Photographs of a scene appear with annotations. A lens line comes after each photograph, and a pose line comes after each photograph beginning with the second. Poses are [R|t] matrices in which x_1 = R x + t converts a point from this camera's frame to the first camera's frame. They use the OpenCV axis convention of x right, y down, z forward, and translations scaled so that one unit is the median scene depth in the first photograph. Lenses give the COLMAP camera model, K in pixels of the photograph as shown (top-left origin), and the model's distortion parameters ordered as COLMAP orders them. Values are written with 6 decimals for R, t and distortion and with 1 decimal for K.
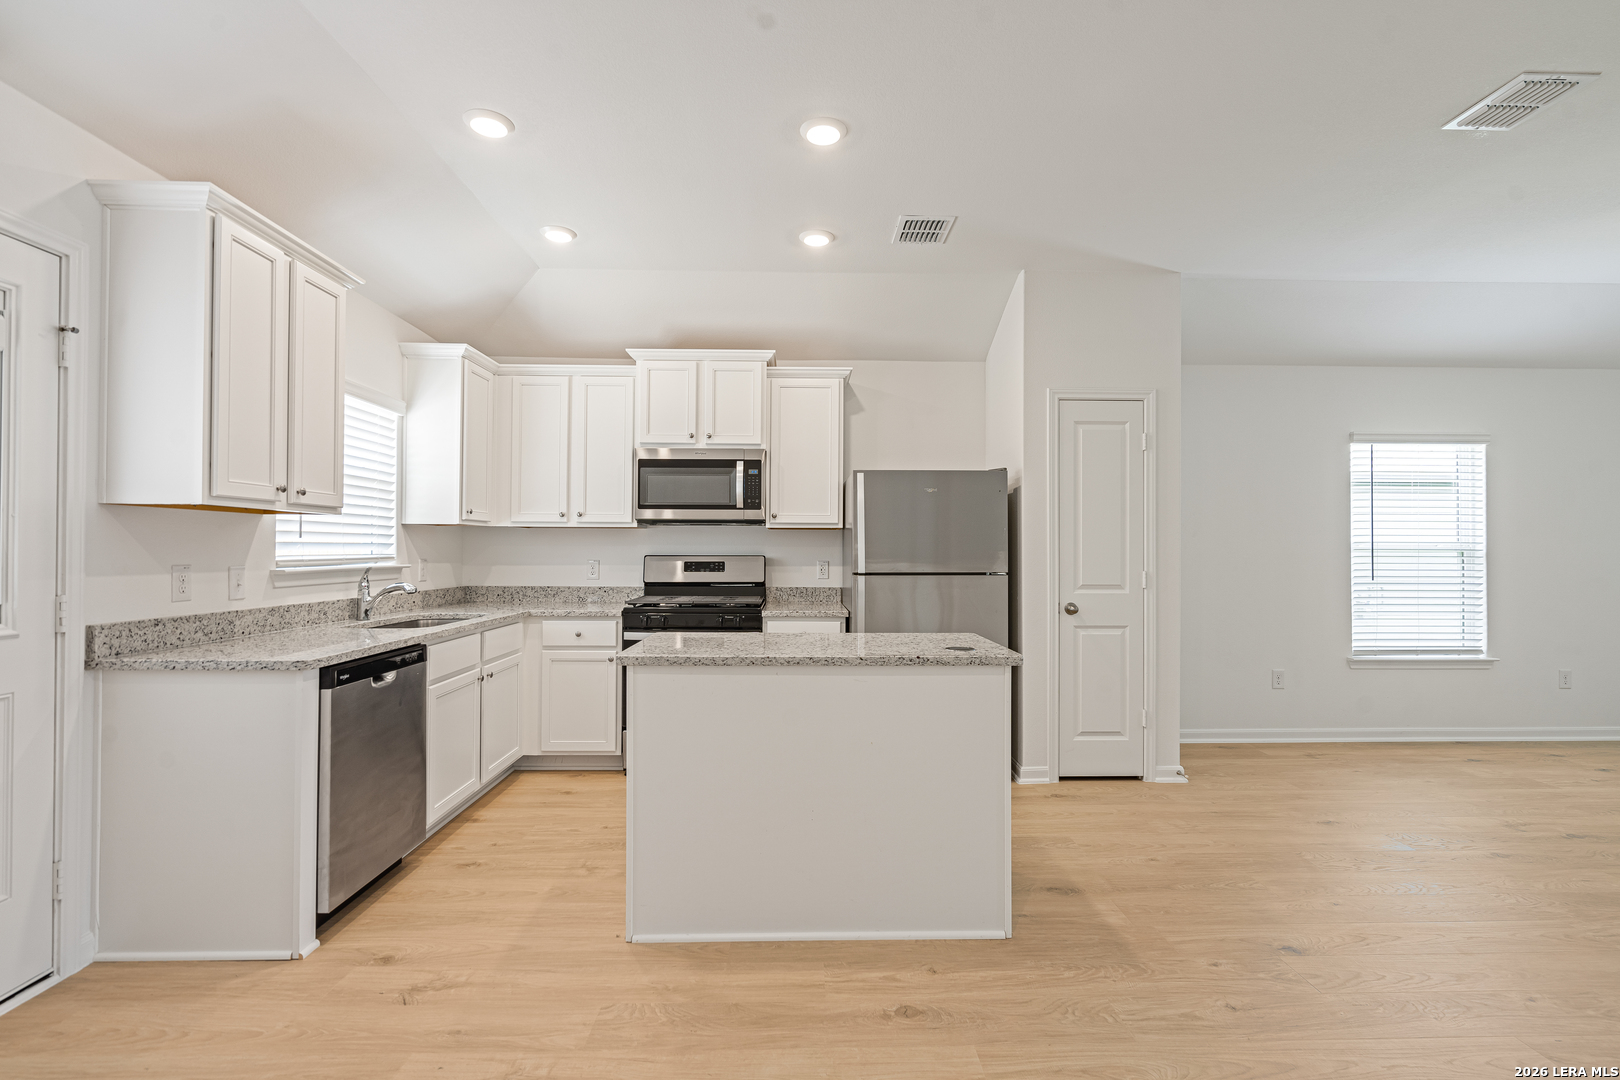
lens RADIAL K [[735.2, 0, 810.0], [0, 735.2, 540.0], [0, 0, 1]] dist [-0.002520, 0.000491]
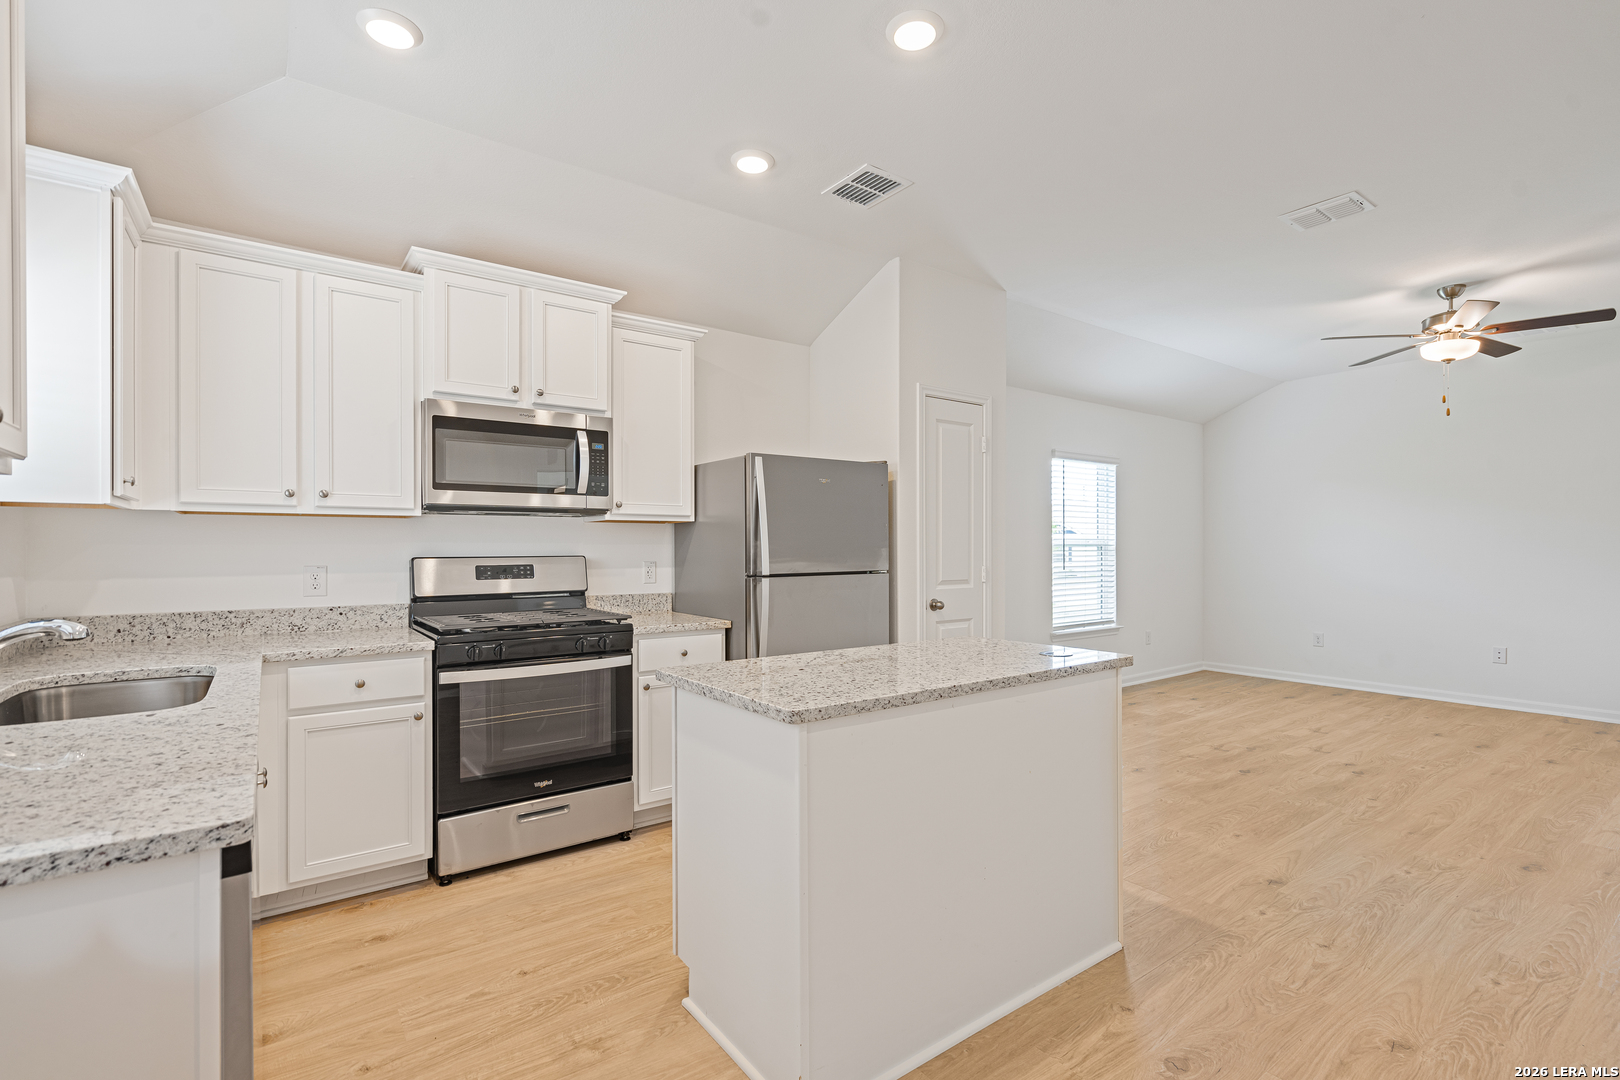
lens RADIAL K [[743.4, 0, 810.5], [0, 743.4, 548.1], [0, 0, 1]] dist [-0.000725, 0.000266]
pose [[0.818263, -0.006161, 0.574811, -0.370992], [-0.002308, 0.999899, 0.014002, 0.001823], [-0.574840, -0.012783, 0.818166, 0.261750]]
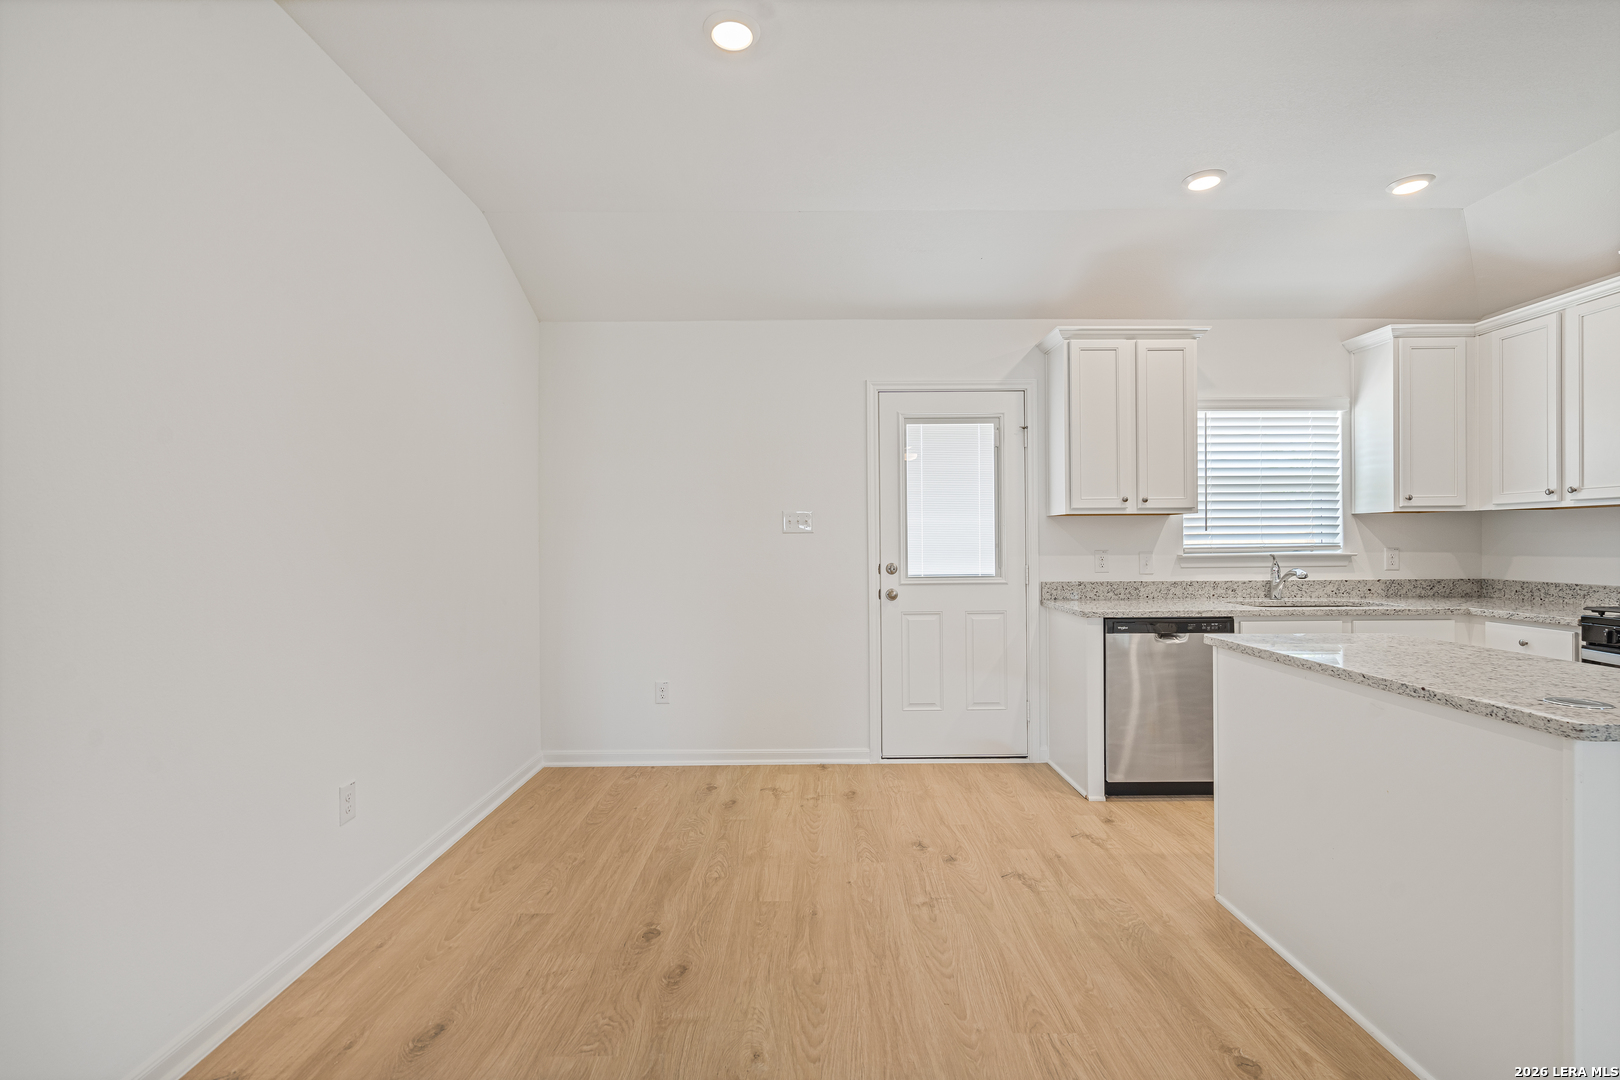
lens RADIAL K [[743.1, 0, 818.3], [0, 743.1, 541.8], [0, 0, 1]] dist [-0.001722, 0.000433]
pose [[-0.017464, -0.004323, -0.999838, 0.510950], [0.021605, 0.999756, -0.004700, 0.006132], [0.999614, -0.021683, -0.017366, 0.257911]]
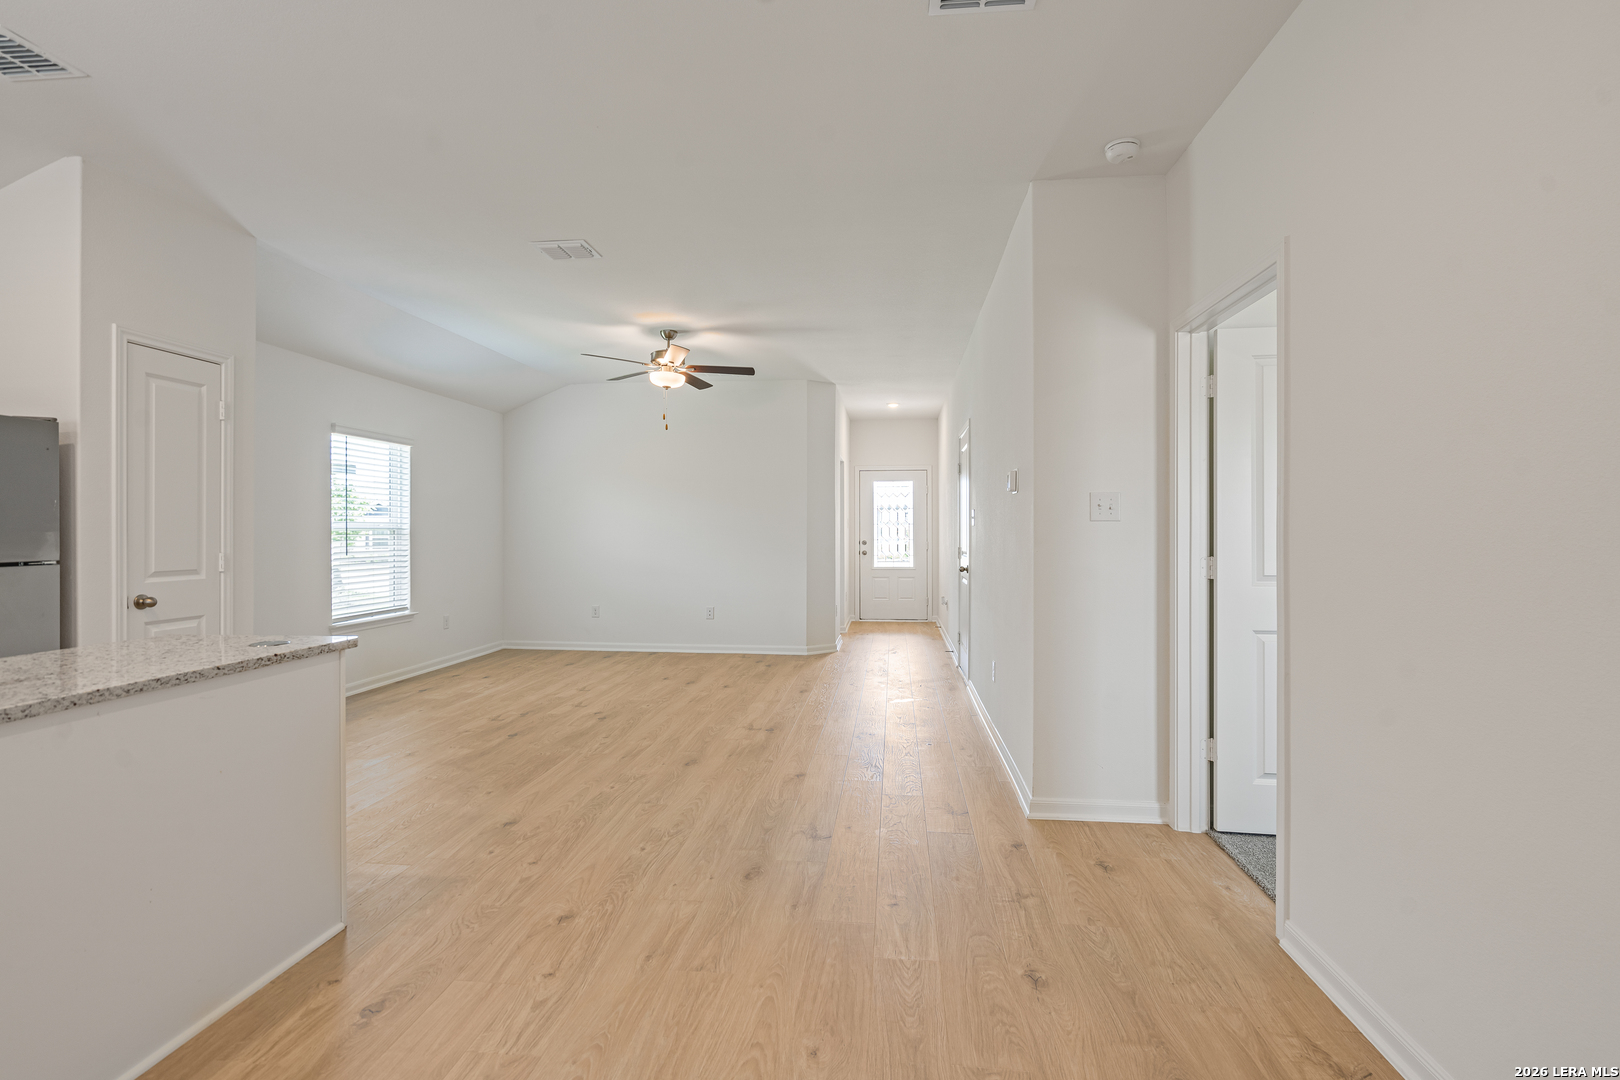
lens RADIAL K [[774.2, 0, 811.7], [0, 774.2, 530.4], [0, 0, 1]] dist [-0.000136, 0.000622]
pose [[0.133176, -0.003260, 0.991087, -0.396544], [-0.013351, 0.999898, 0.005083, -0.000107], [-0.991002, -0.013909, 0.133119, 0.149965]]
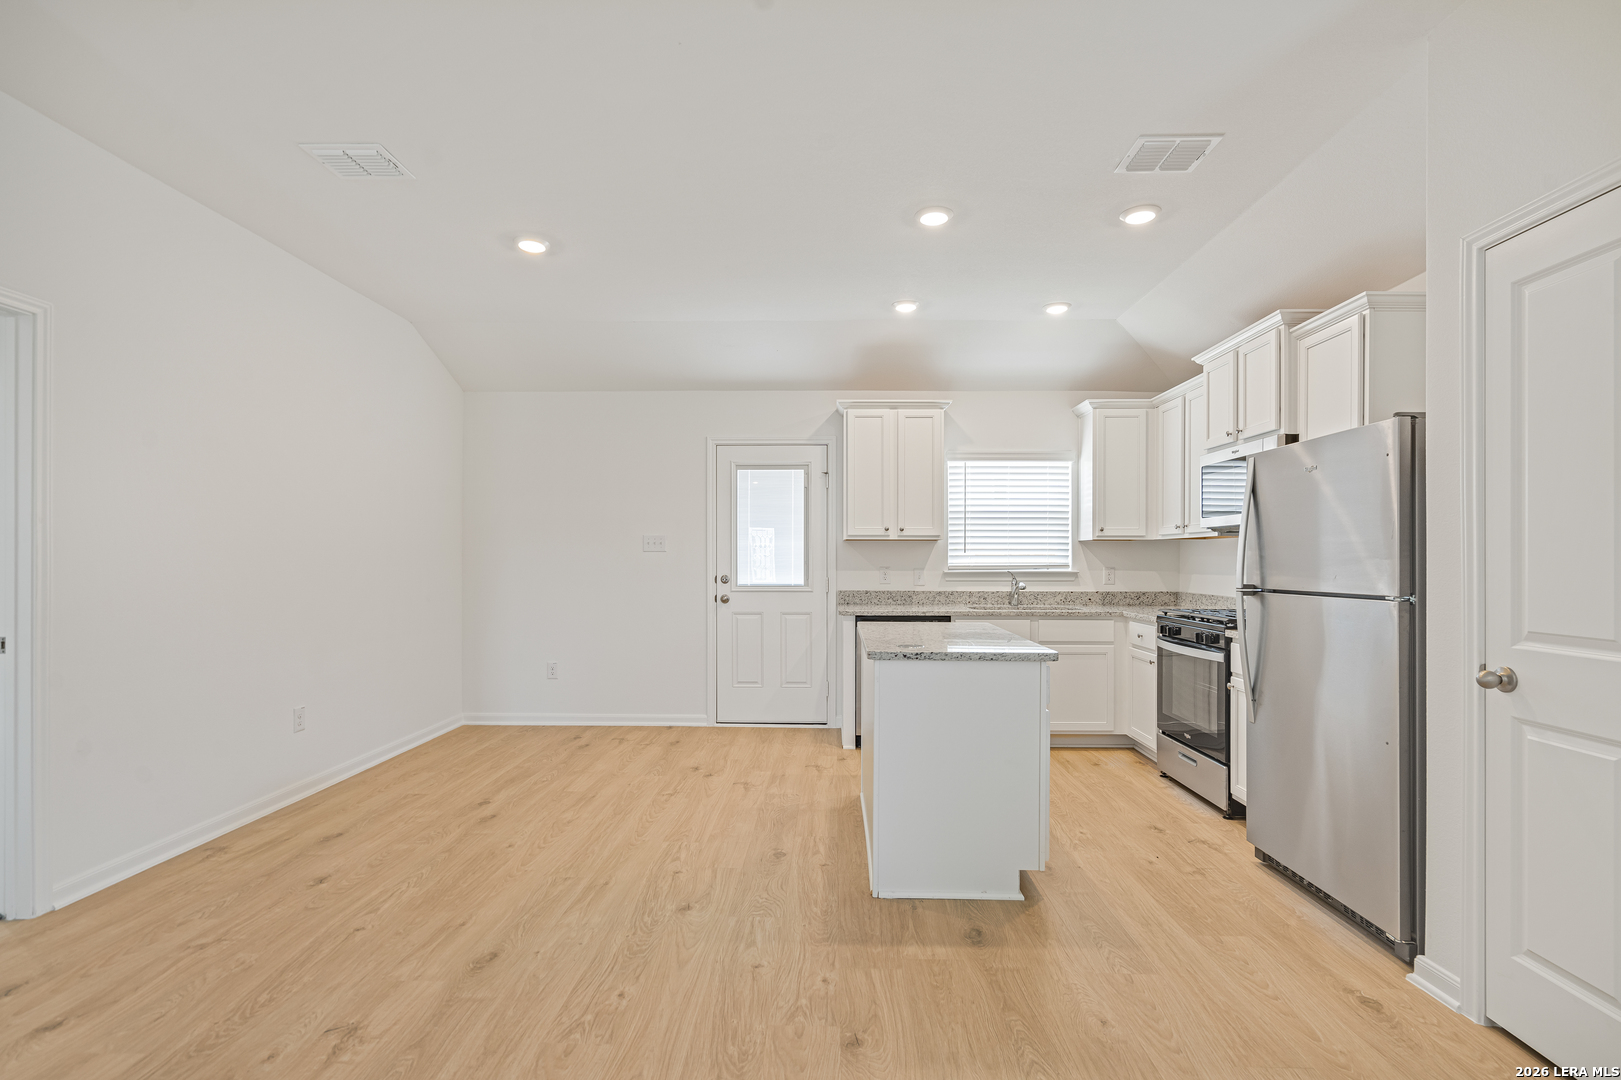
lens RADIAL K [[757.9, 0, 815.5], [0, 757.9, 560.1], [0, 0, 1]] dist [-0.001214, -0.000157]
pose [[-0.046374, -0.003055, -0.998919, 0.863408], [0.011869, 0.999923, -0.003609, 0.012802], [0.998854, -0.012023, -0.046334, 0.576620]]
